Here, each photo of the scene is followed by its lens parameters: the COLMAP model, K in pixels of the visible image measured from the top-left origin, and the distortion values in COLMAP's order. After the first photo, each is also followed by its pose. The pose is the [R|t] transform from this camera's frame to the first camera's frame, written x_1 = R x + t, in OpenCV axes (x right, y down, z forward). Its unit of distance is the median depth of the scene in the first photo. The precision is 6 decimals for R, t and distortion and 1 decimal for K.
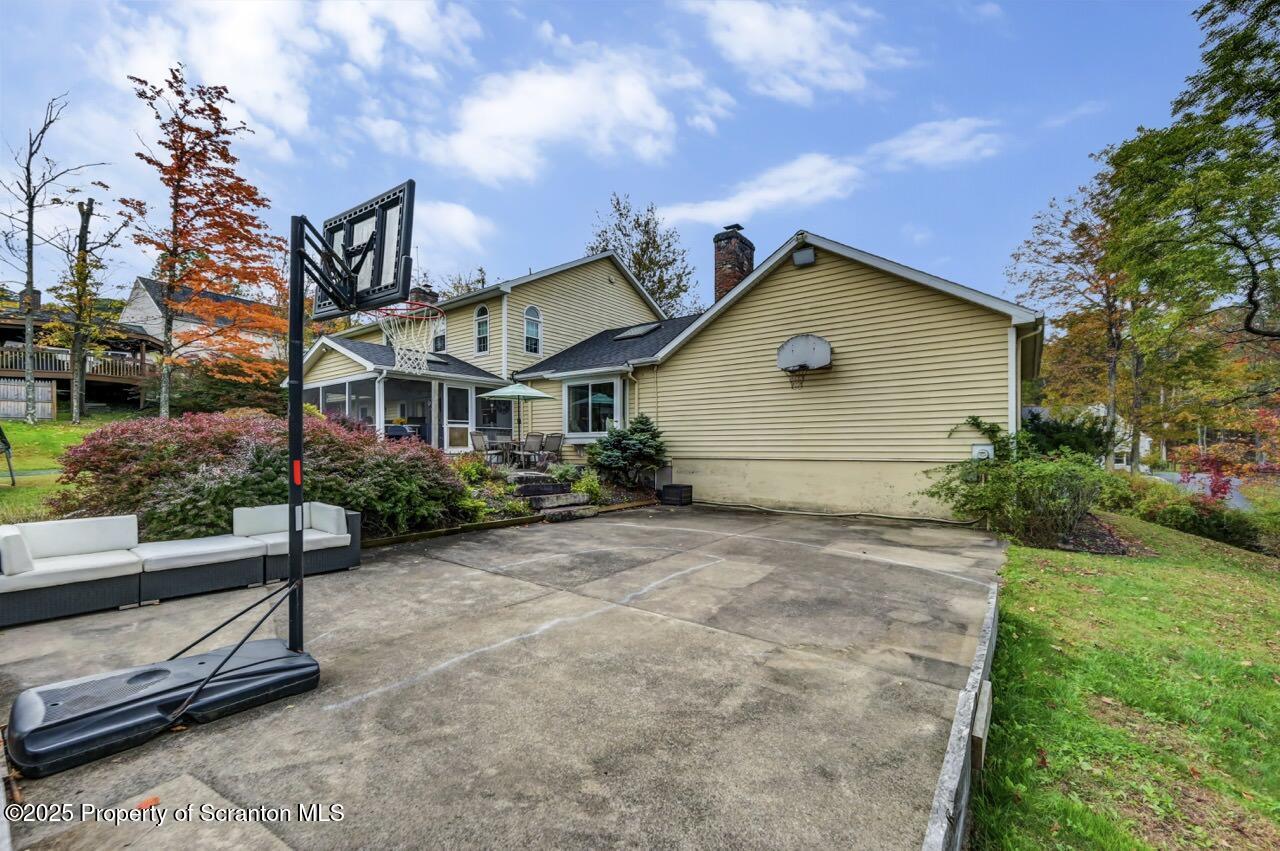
lens RADIAL K [[512.6, 0, 649.7], [0, 512.6, 444.7], [0, 0, 1]] dist [0.003009, 0.000102]
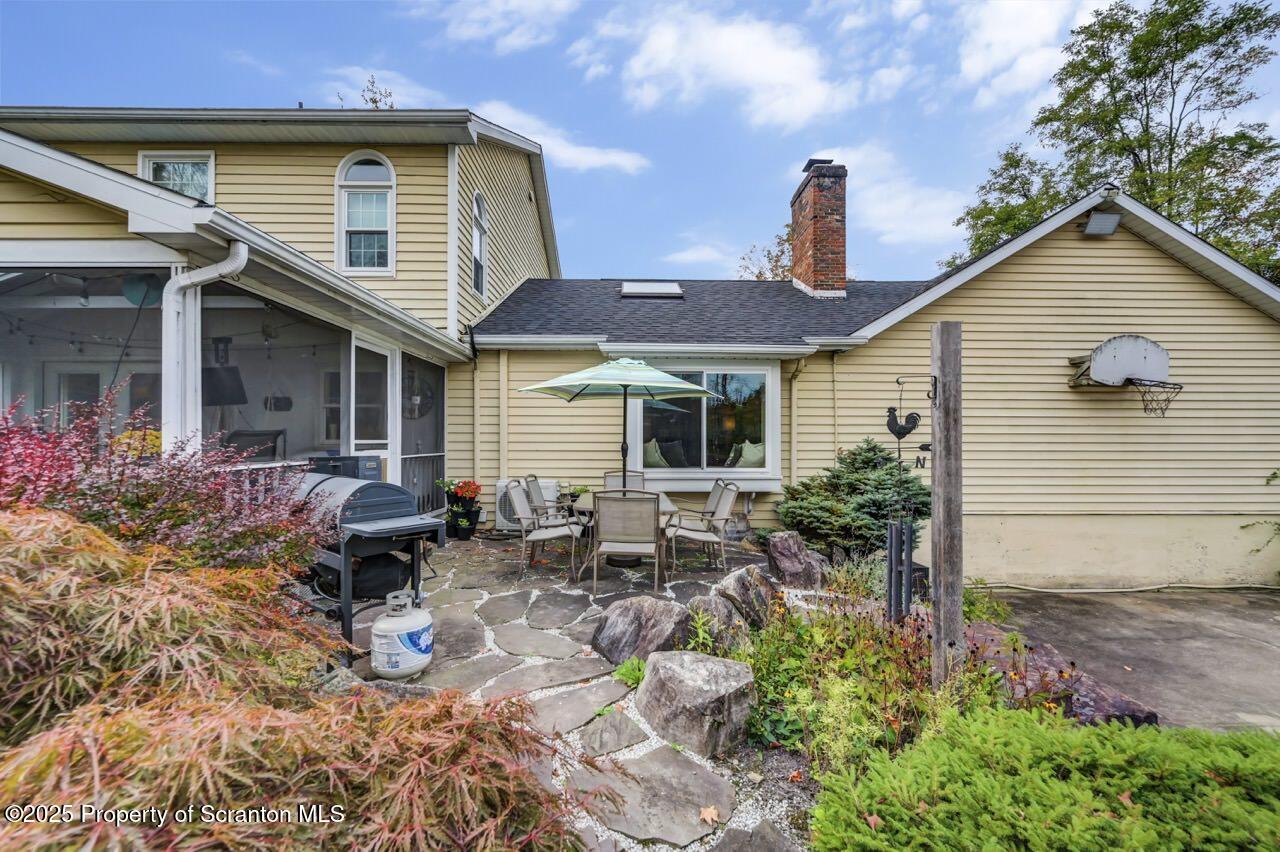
lens RADIAL K [[512.6, 0, 640.6], [0, 512.6, 429.6], [0, 0, 1]] dist [0.003009, 0.000102]
pose [[0.790348, 0.021058, 0.612296, -0.417508], [-0.005815, 0.999622, -0.026872, -0.042780], [-0.612630, 0.017678, 0.790172, 0.562695]]
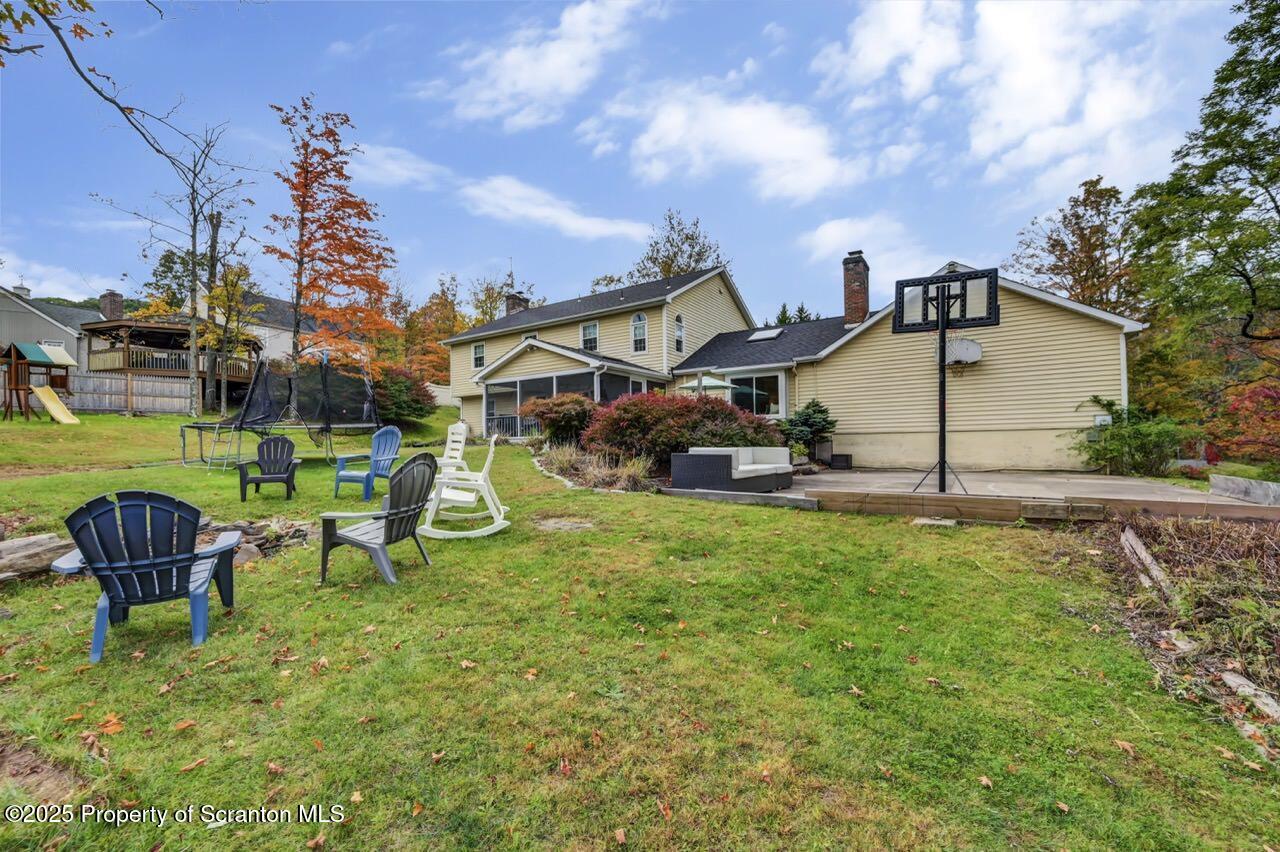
lens RADIAL K [[512.6, 0, 640.8], [0, 512.6, 437.5], [0, 0, 1]] dist [0.003009, 0.000102]
pose [[0.998102, -0.011114, 0.060568, -0.413512], [0.011964, 0.999835, -0.013692, 0.037957], [-0.060405, 0.014391, 0.998070, -0.202847]]
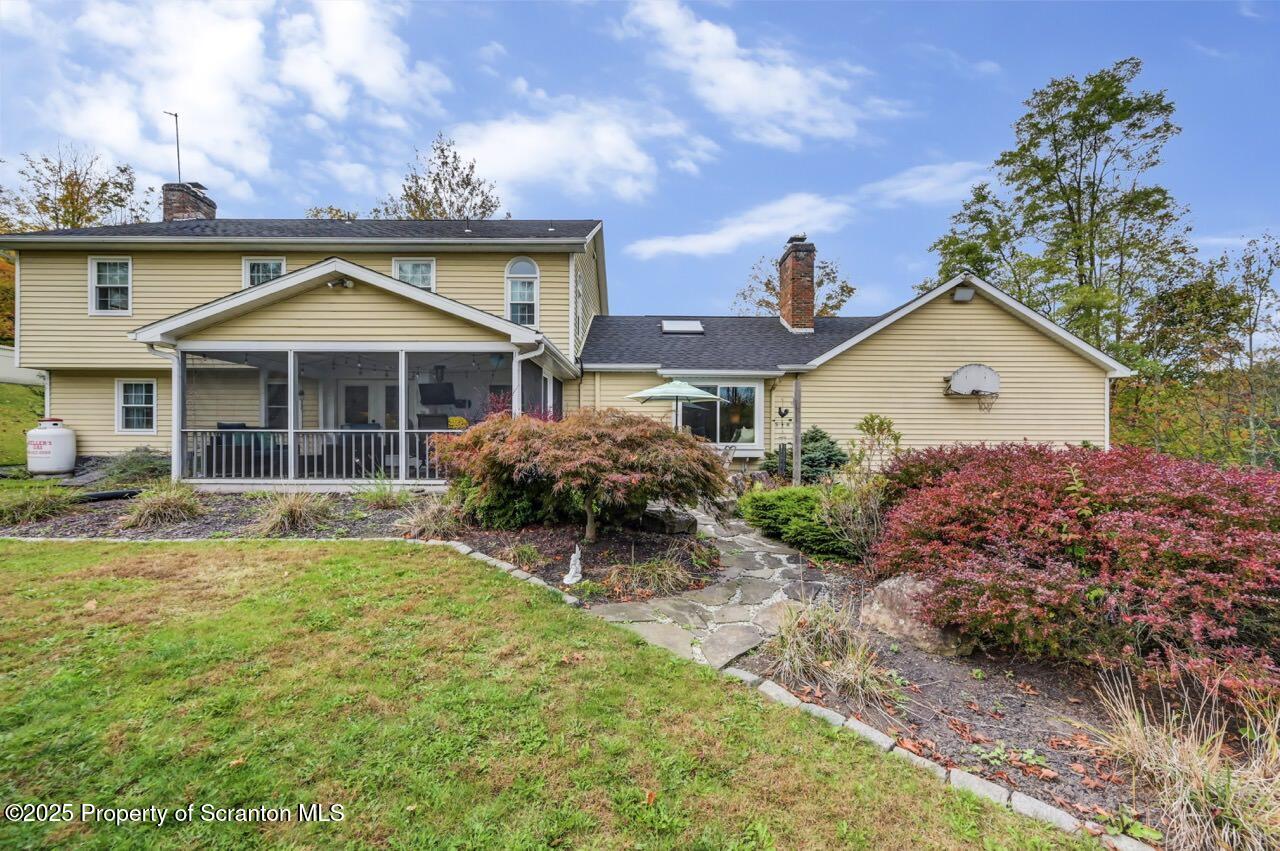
lens RADIAL K [[512.6, 0, 639.6], [0, 512.6, 443.8], [0, 0, 1]] dist [0.003009, 0.000102]
pose [[0.801767, 0.004564, 0.597619, -0.643602], [-0.009431, 0.999943, 0.005016, -0.022666], [-0.597562, -0.009658, 0.801764, 0.345787]]
